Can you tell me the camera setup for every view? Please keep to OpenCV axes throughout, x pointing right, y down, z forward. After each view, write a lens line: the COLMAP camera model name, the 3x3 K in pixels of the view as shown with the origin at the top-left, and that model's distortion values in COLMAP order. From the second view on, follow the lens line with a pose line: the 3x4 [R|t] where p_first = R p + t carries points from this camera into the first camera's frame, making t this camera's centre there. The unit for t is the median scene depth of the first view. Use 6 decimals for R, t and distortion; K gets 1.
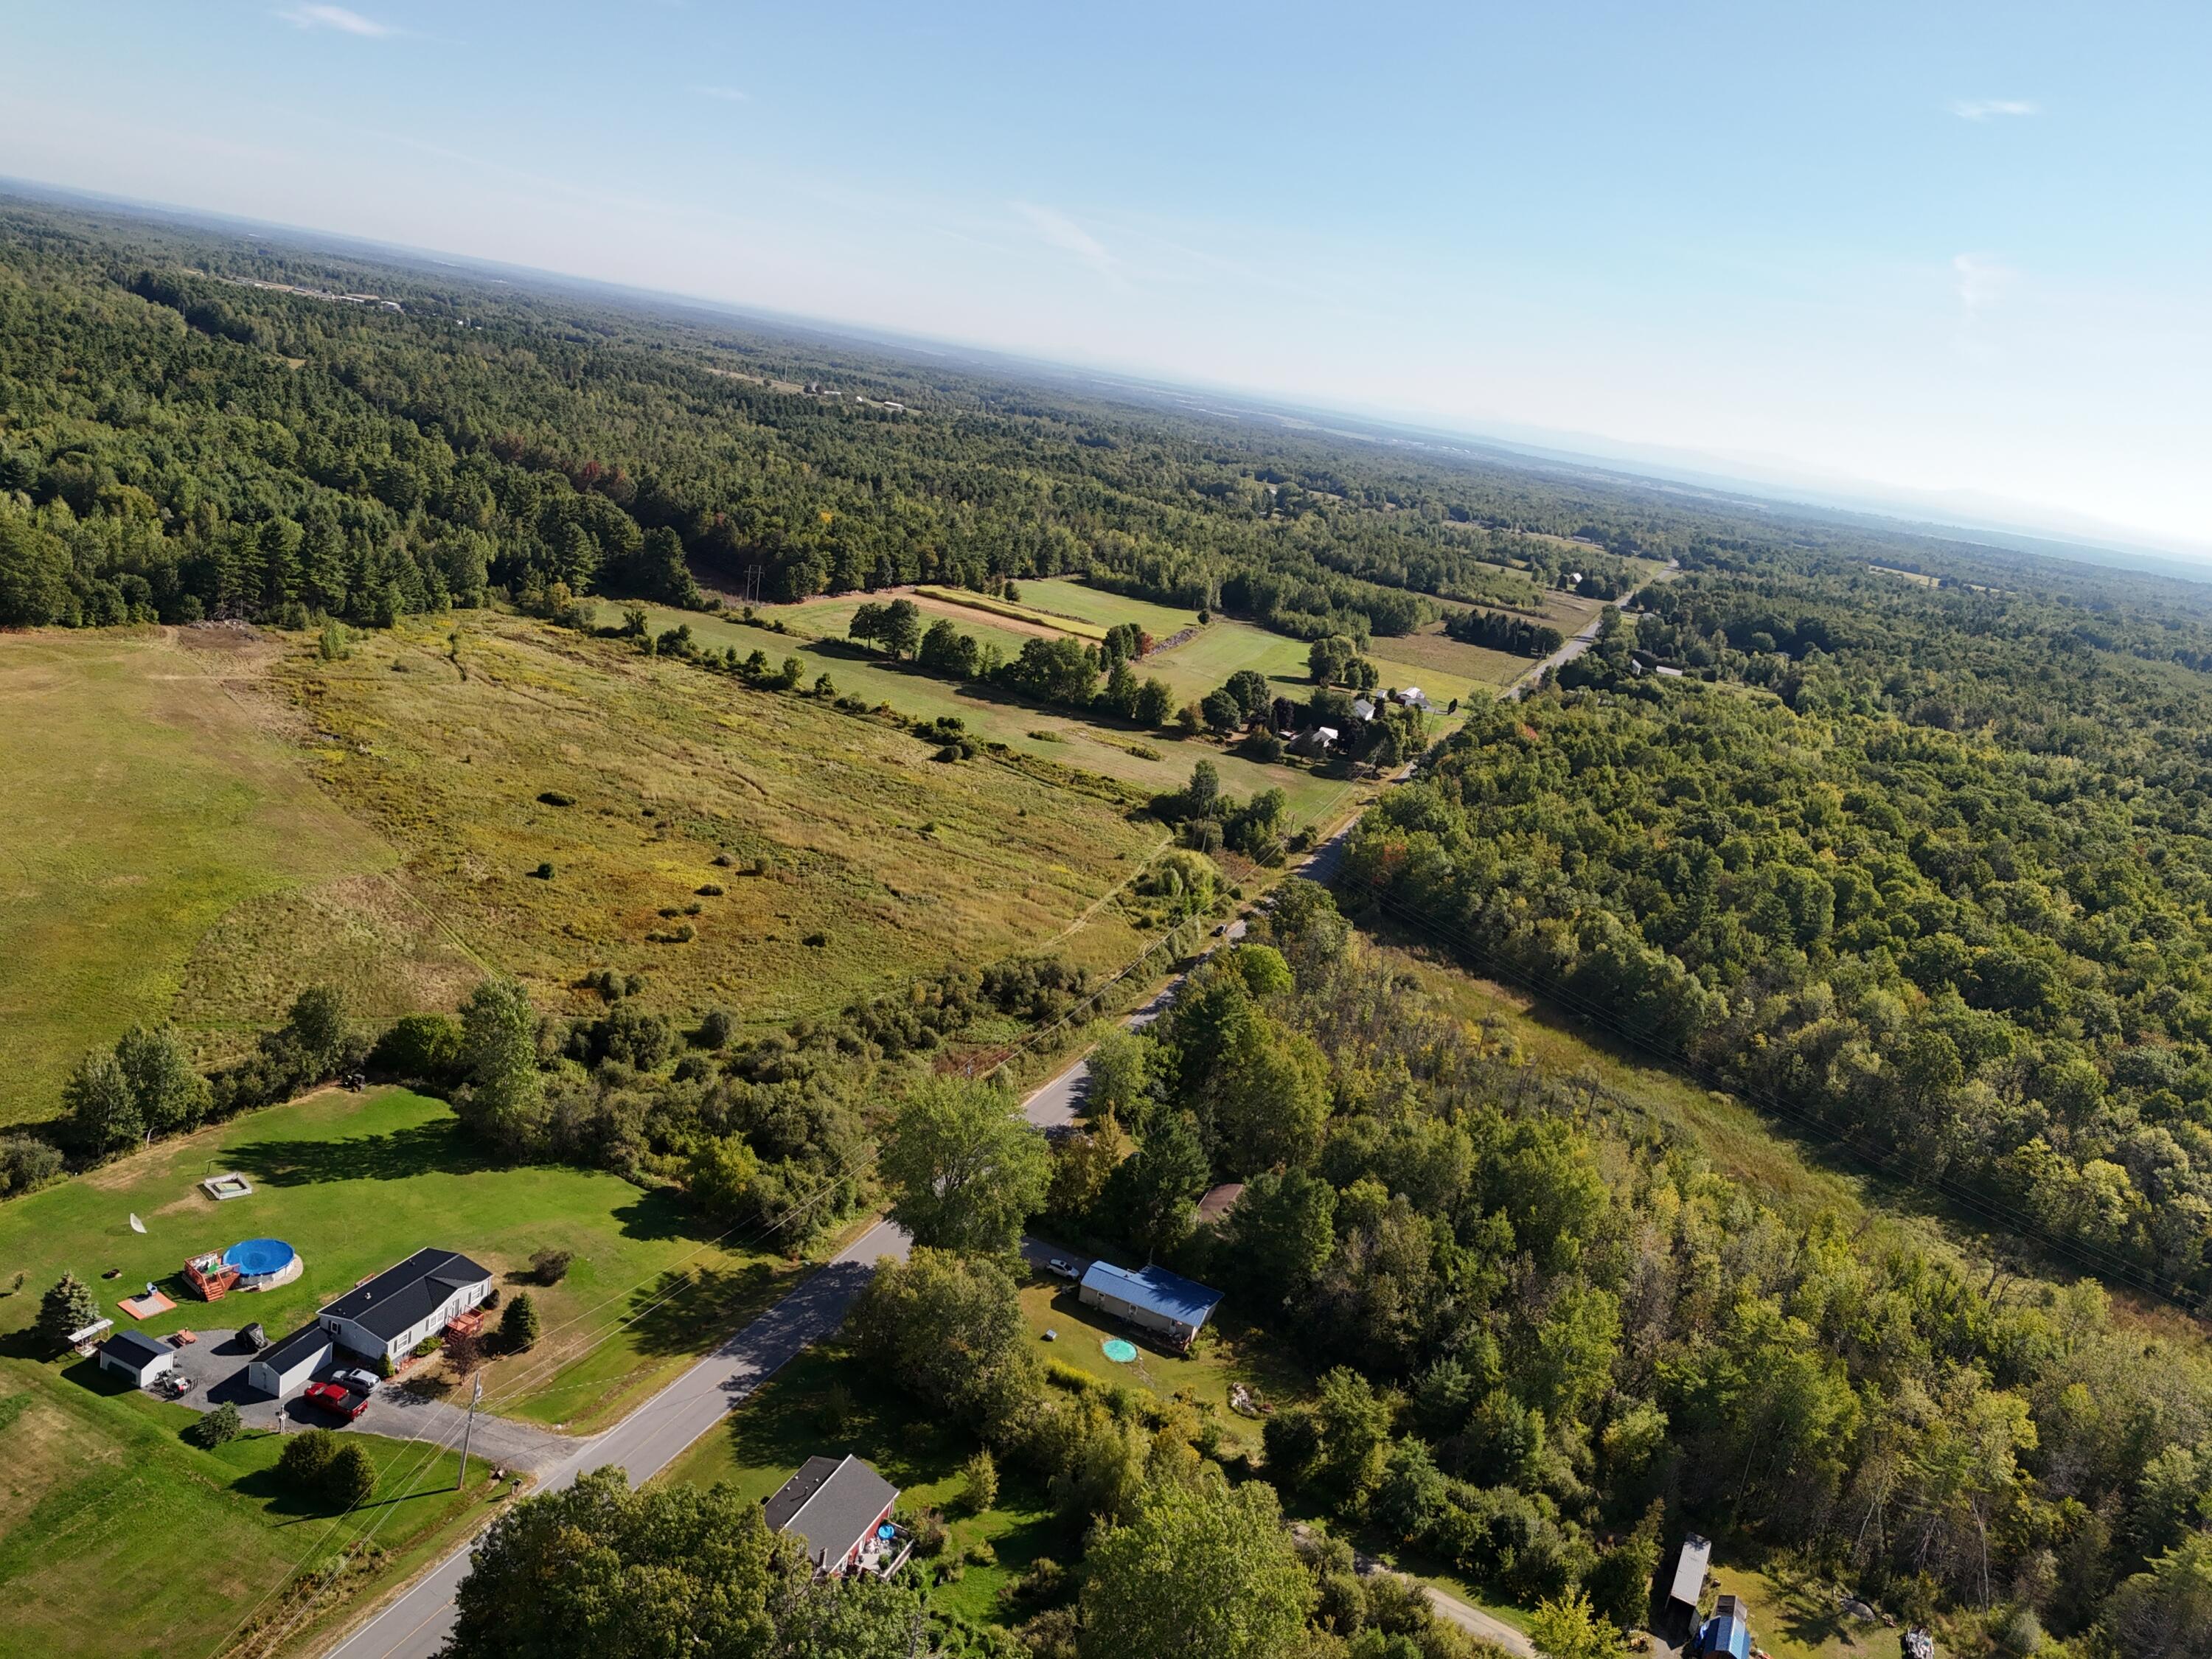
lens RADIAL K [[1629.4, 0, 1106.0], [0, 1629.4, 829.5], [0, 0, 1]] dist [-0.008554, 0.041978]
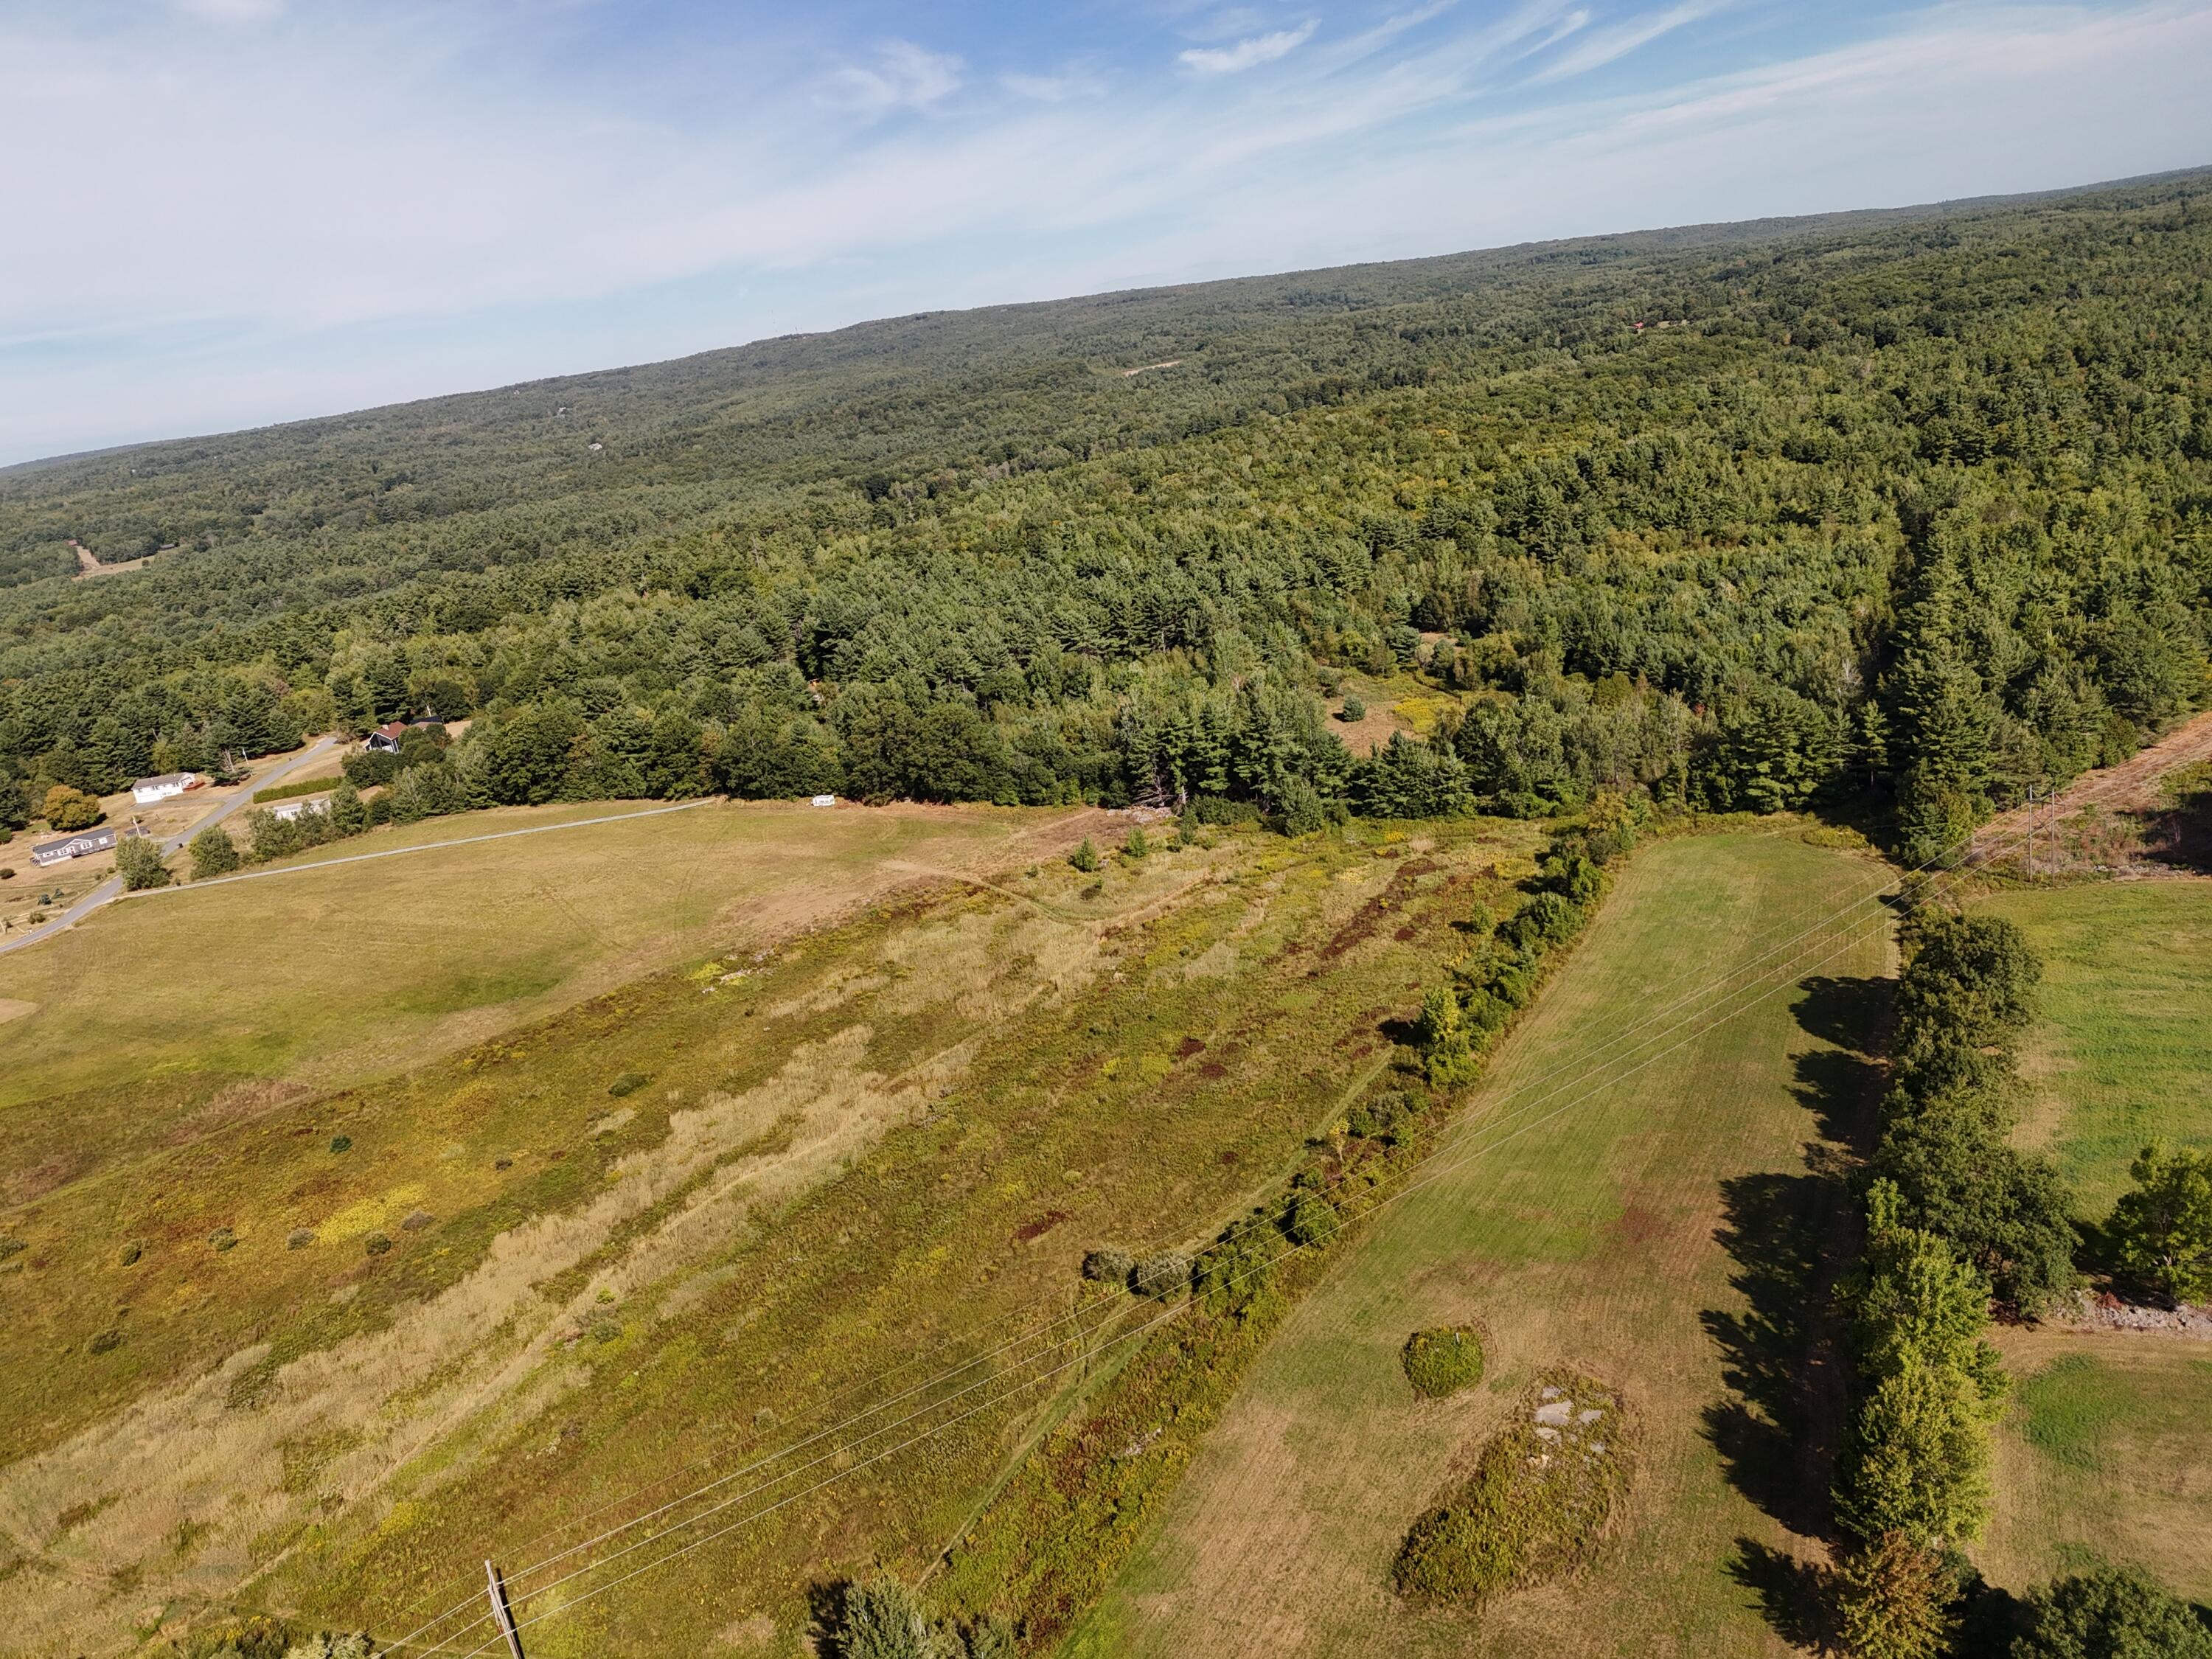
lens RADIAL K [[1629.4, 0, 1106.0], [0, 1629.4, 829.5], [0, 0, 1]] dist [-0.008554, 0.041978]
pose [[-0.091091, 0.132046, -0.987049, 0.300518], [-0.134594, 0.980443, 0.143584, -0.198954], [0.986705, 0.145930, -0.071537, 0.846255]]
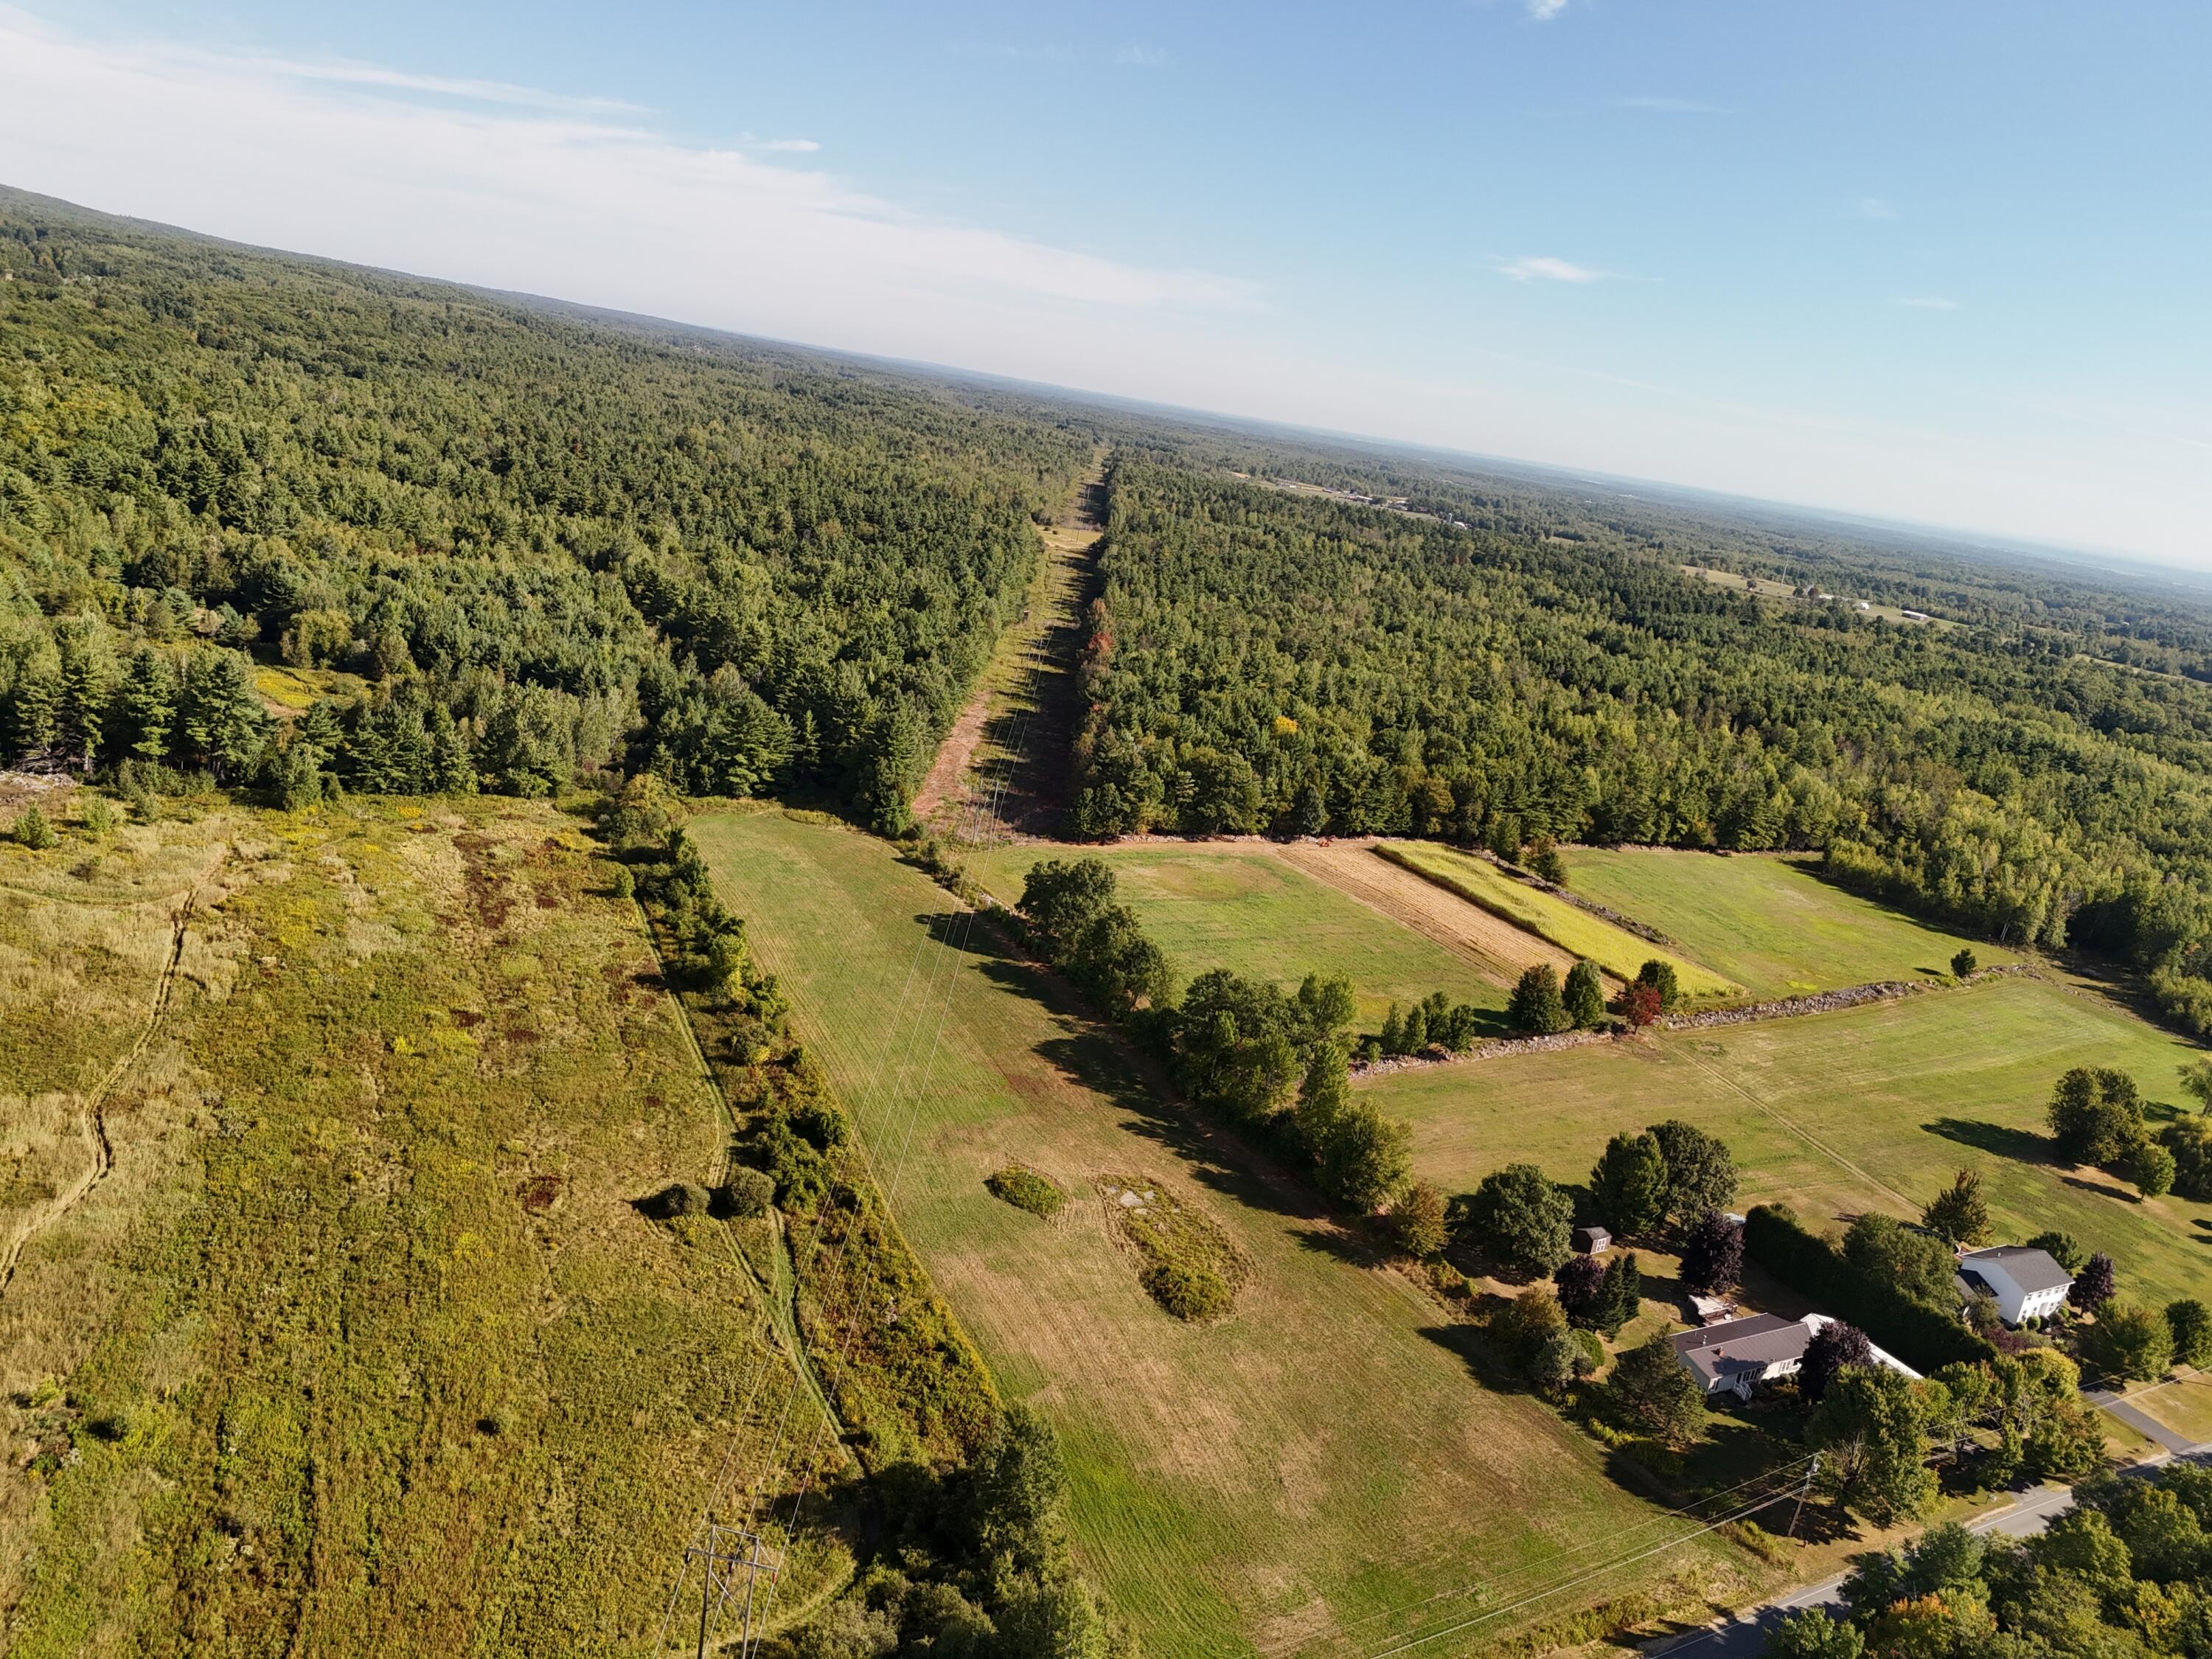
lens RADIAL K [[1594.2, 0, 1085.4], [0, 1594.2, 842.3], [0, 0, 1]] dist [0.059384, -0.054377]
pose [[0.780432, 0.124983, -0.612621, 0.230114], [-0.195558, 0.979452, -0.049305, -0.125816], [0.593871, 0.158282, 0.788837, 0.579770]]
